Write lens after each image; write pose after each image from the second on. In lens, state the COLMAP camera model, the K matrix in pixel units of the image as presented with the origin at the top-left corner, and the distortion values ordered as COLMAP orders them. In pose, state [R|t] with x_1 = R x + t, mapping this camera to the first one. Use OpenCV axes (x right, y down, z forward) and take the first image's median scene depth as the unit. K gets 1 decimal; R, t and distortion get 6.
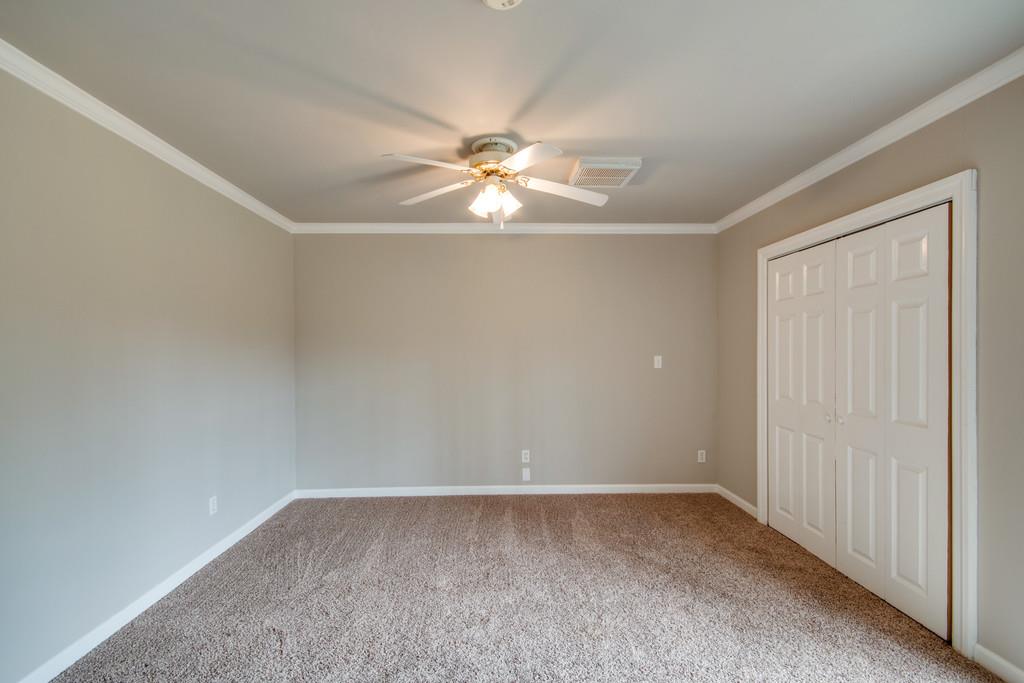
lens RADIAL K [[466.5, 0, 509.0], [0, 466.5, 350.5], [0, 0, 1]] dist [0.015610, -0.004402]
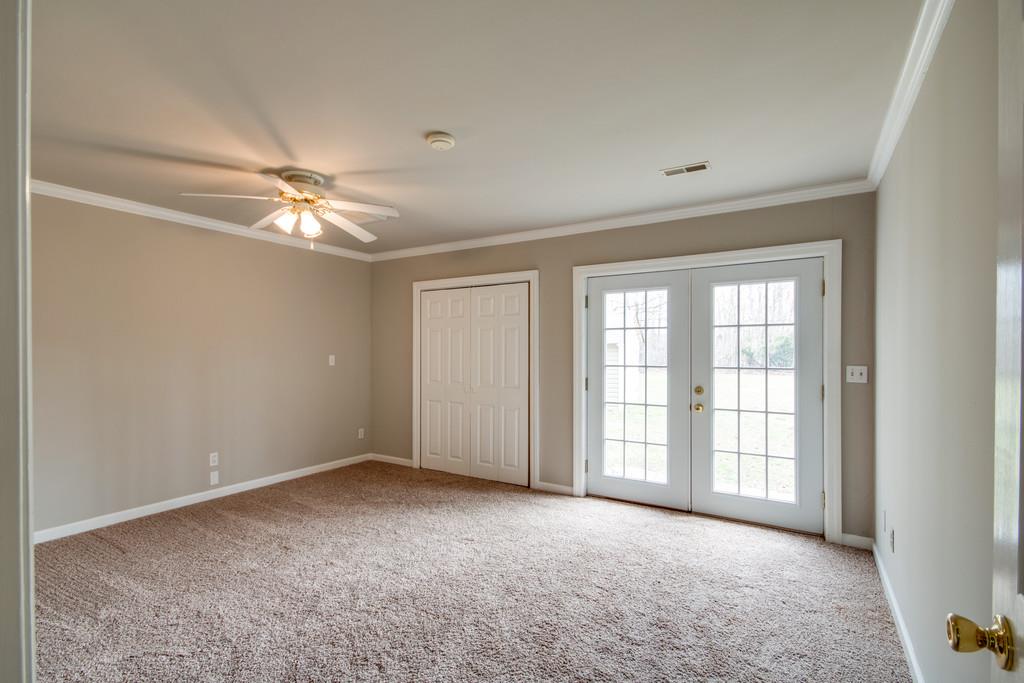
lens RADIAL K [[466.5, 0, 515.7], [0, 466.5, 346.1], [0, 0, 1]] dist [0.015610, -0.004402]
pose [[0.545251, 0.013560, 0.838163, -0.643303], [-0.001555, 0.999884, -0.015165, 0.007759], [-0.838272, 0.006965, 0.545208, -0.082668]]
